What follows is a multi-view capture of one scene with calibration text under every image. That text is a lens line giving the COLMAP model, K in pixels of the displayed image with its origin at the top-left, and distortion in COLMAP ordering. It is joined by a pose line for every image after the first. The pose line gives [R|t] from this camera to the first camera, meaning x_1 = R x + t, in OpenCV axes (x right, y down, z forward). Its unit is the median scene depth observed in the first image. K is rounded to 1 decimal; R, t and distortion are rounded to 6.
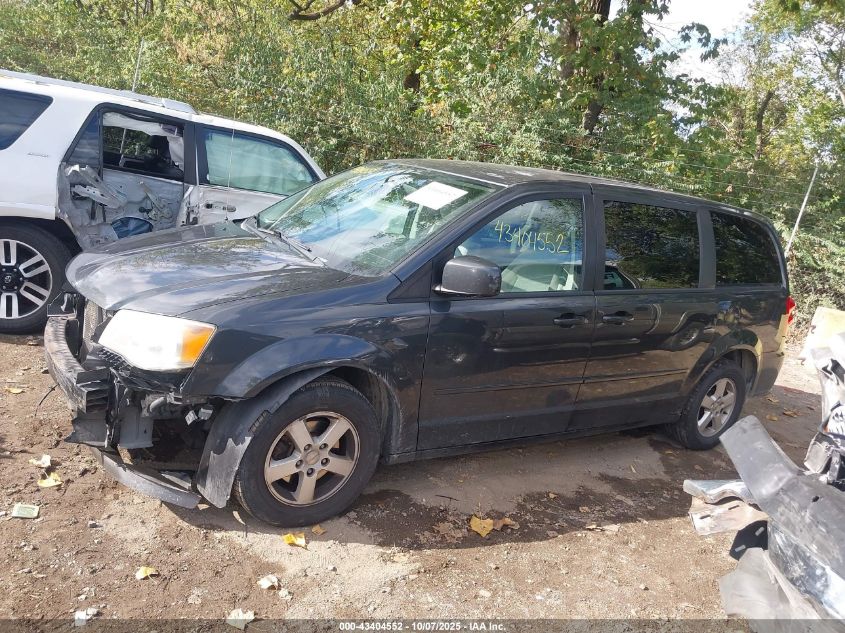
lens RADIAL K [[677.7, 0, 422.5], [0, 677.7, 316.5], [0, 0, 1]] dist [0.007618, -0.010961]
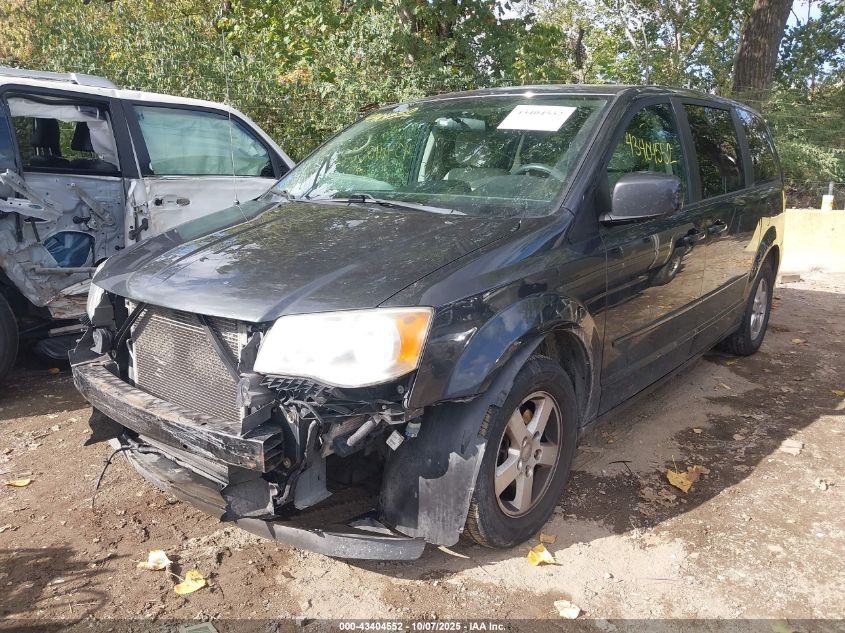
lens RADIAL K [[677.7, 0, 422.5], [0, 677.7, 316.5], [0, 0, 1]] dist [0.007618, -0.010961]
pose [[0.945046, -0.214537, 0.246702, -0.267875], [0.207989, 0.976715, 0.052620, -0.009089], [-0.252246, 0.001583, 0.967662, 0.158699]]
